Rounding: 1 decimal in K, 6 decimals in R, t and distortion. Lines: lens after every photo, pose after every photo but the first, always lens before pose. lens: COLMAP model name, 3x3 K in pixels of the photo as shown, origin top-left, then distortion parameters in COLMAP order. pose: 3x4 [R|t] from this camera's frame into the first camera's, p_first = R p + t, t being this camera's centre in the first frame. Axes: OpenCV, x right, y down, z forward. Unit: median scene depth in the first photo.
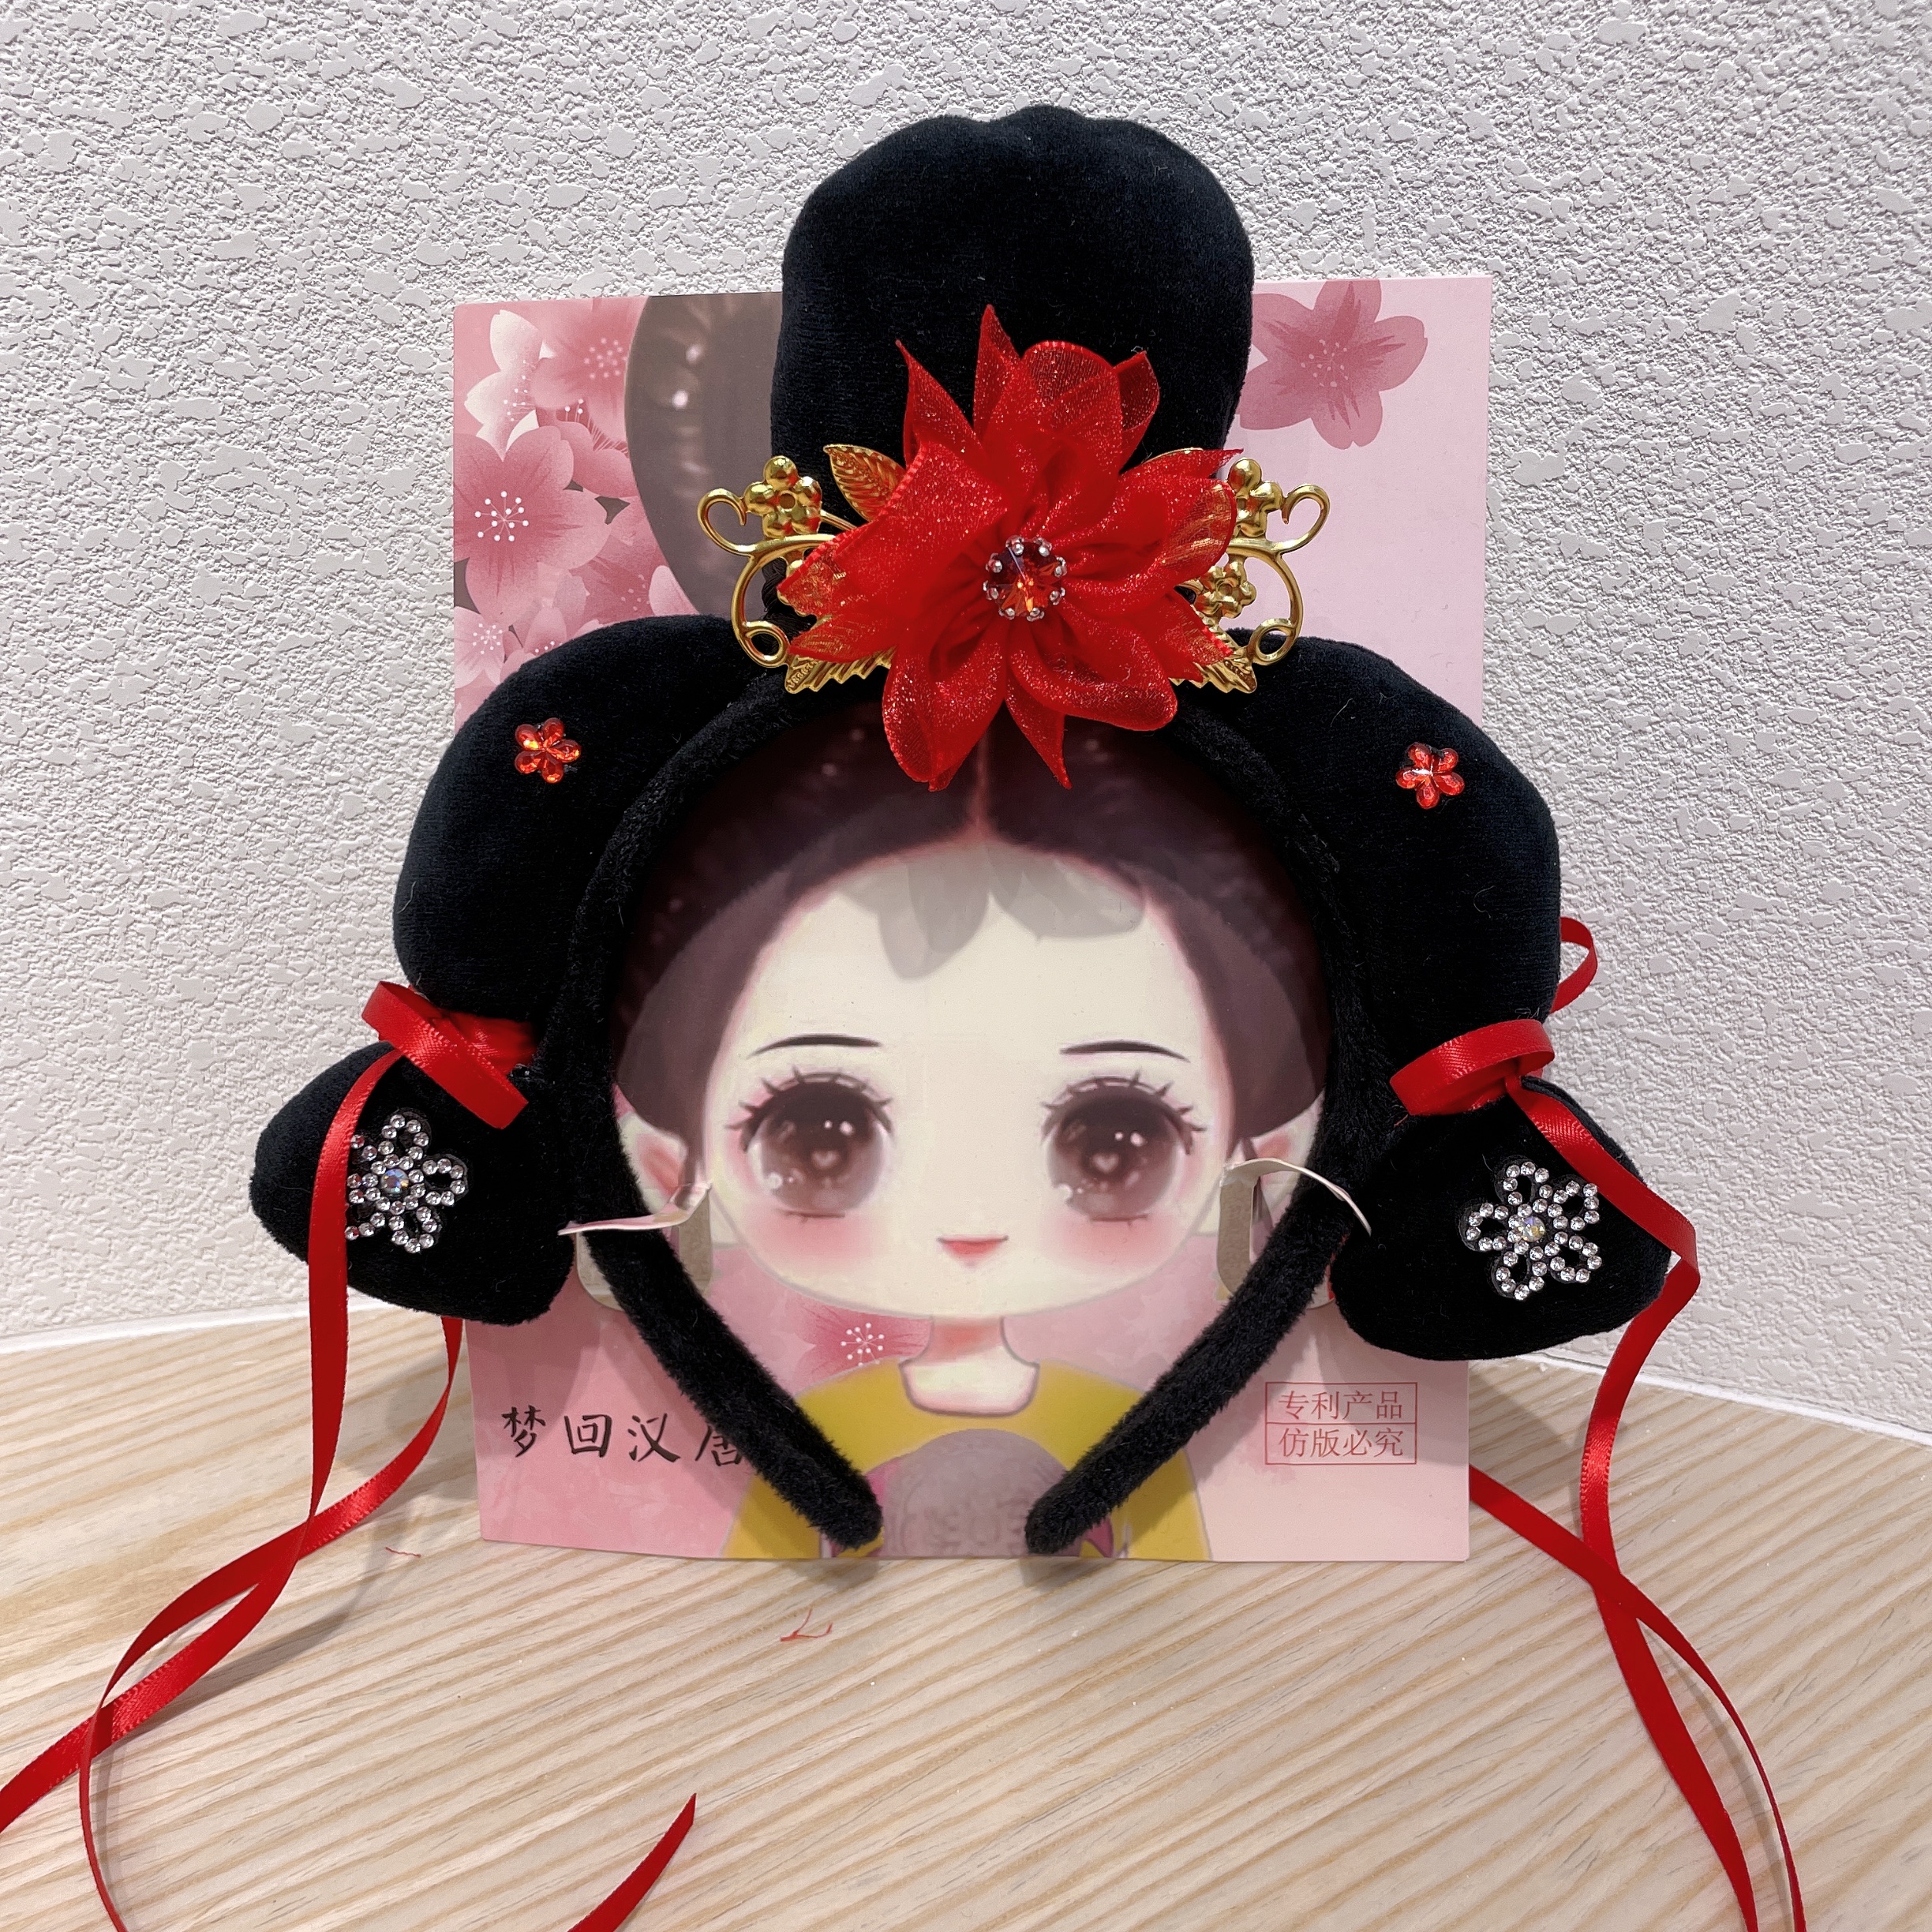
lens RADIAL K [[2034.3, 0, 957.7], [0, 2034.3, 950.3], [0, 0, 1]] dist [0.069914, -0.107426]
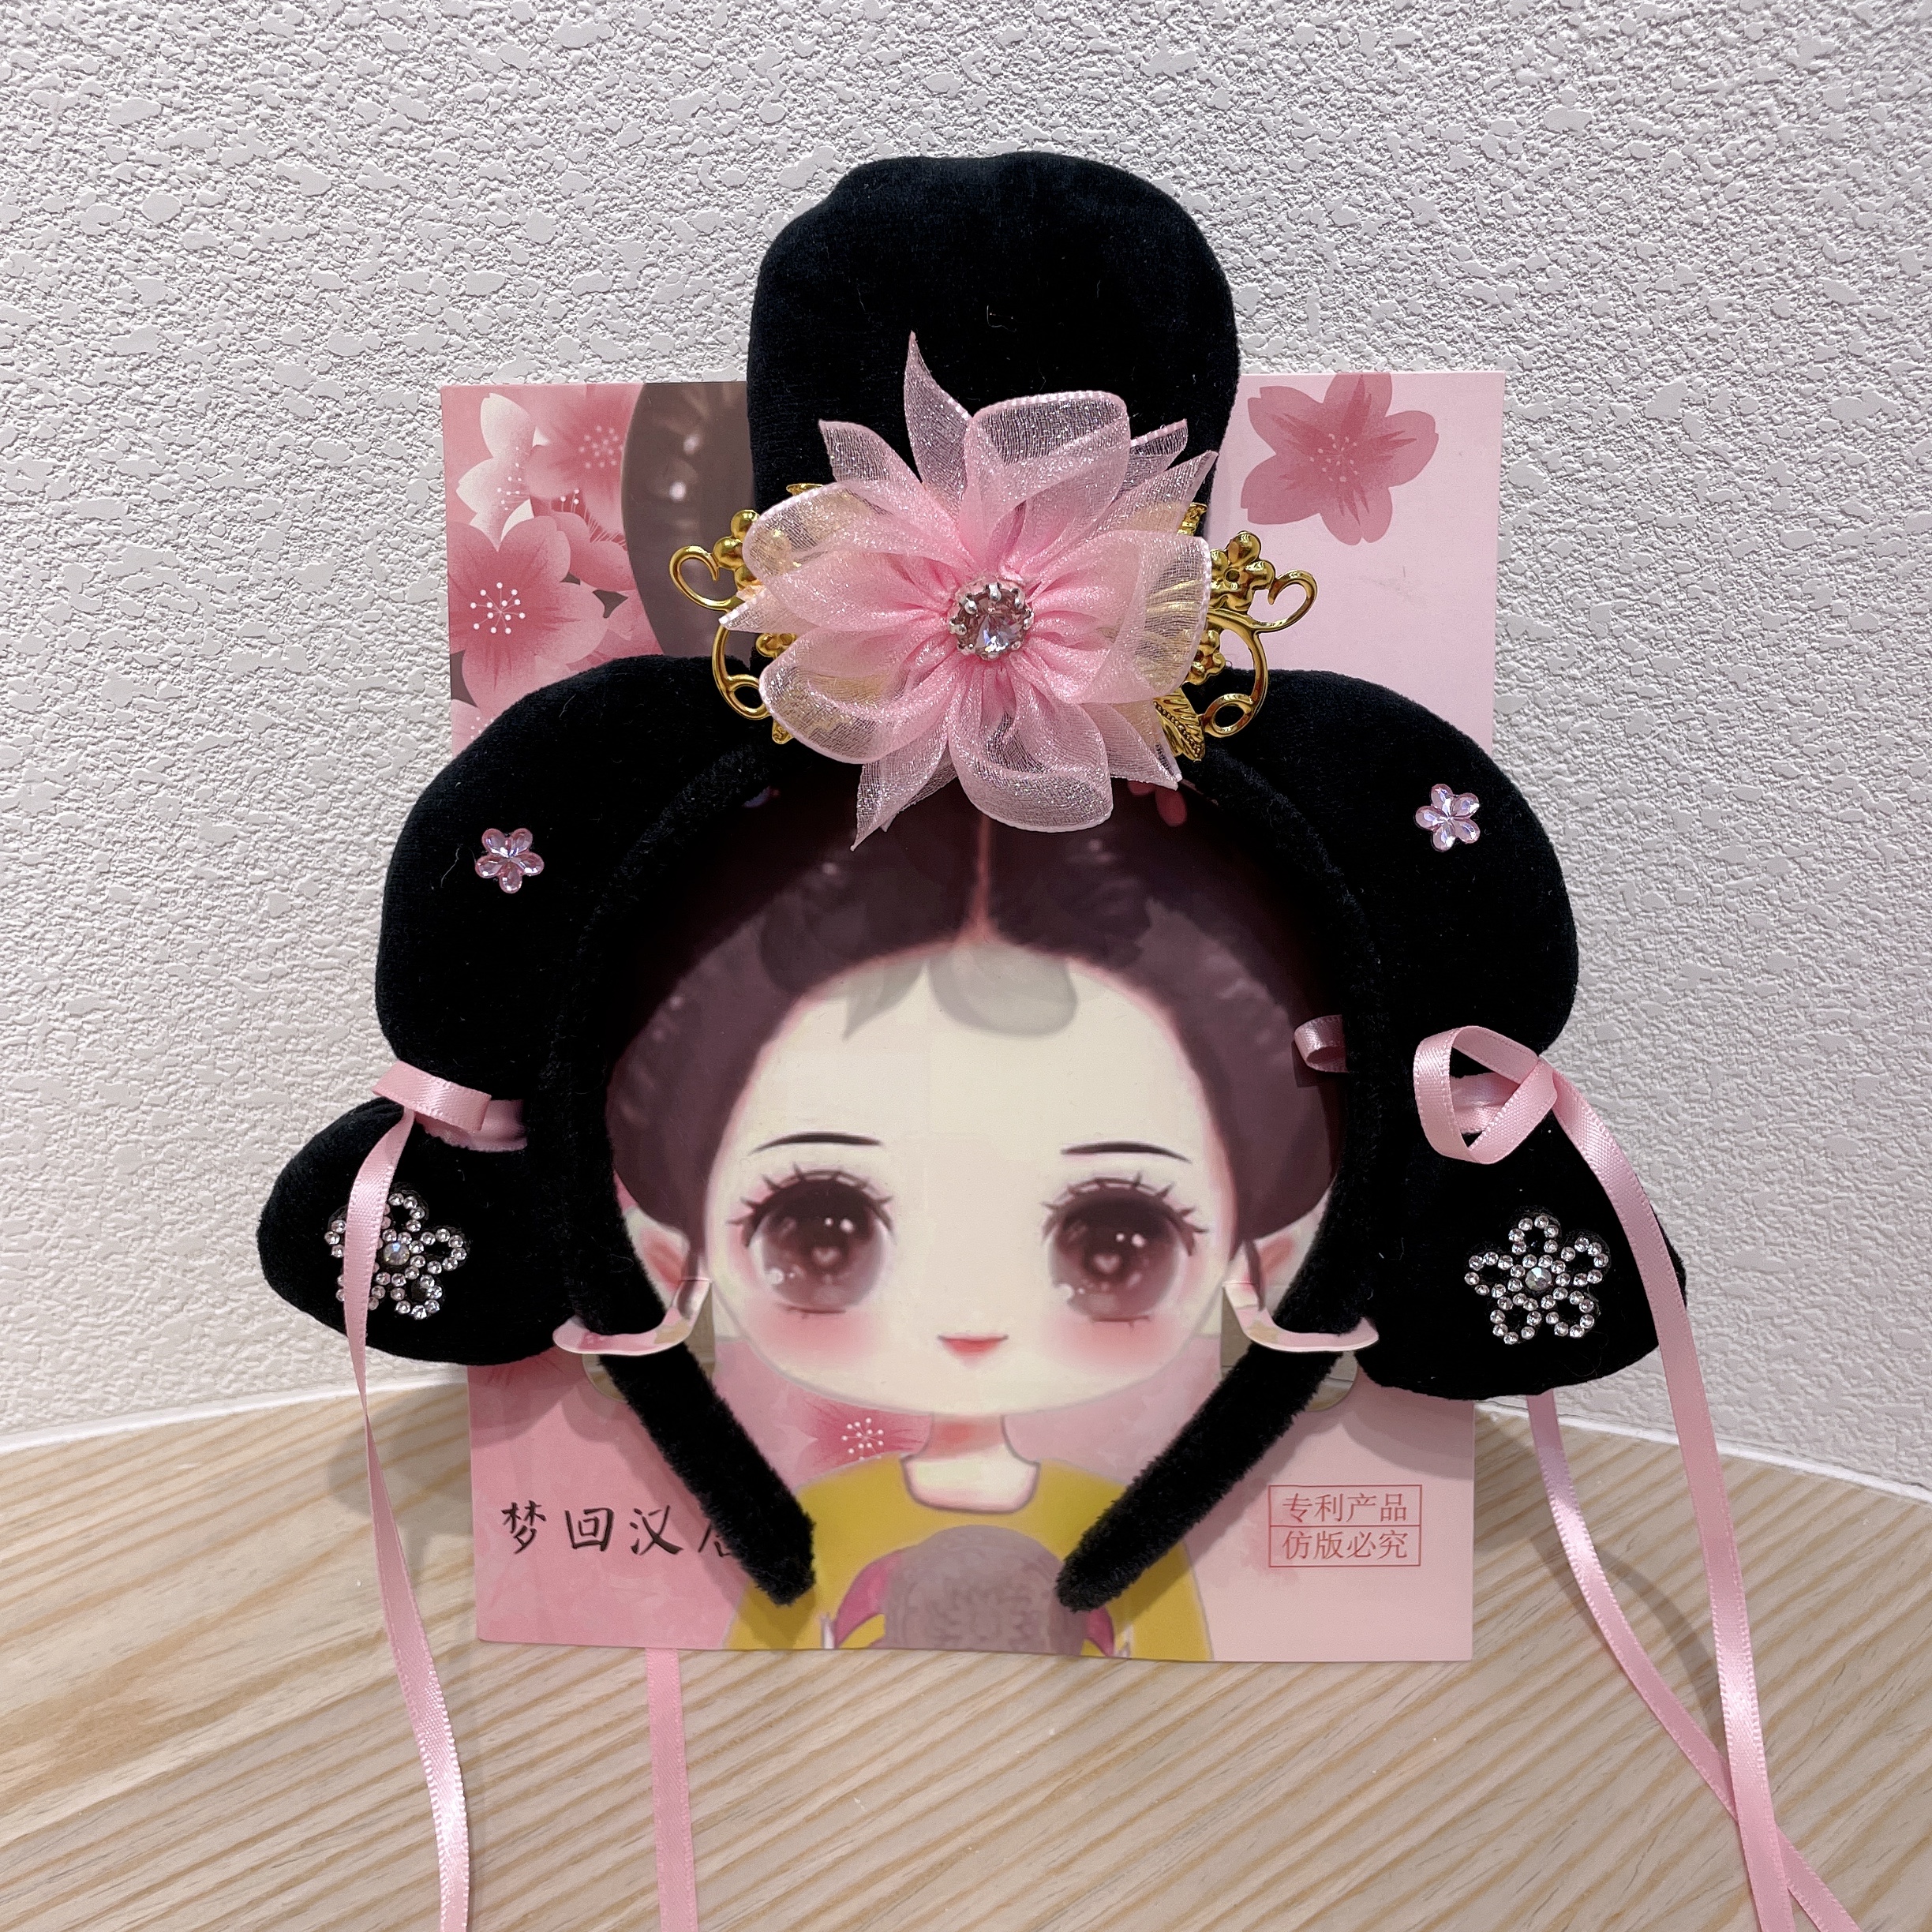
lens RADIAL K [[2034.3, 0, 957.7], [0, 2034.3, 950.3], [0, 0, 1]] dist [0.069914, -0.107426]
pose [[0.998075, -0.030097, 0.054223, -0.031682], [0.027704, 0.998632, 0.044357, -0.093735], [-0.055483, -0.042769, 0.997543, 0.016104]]
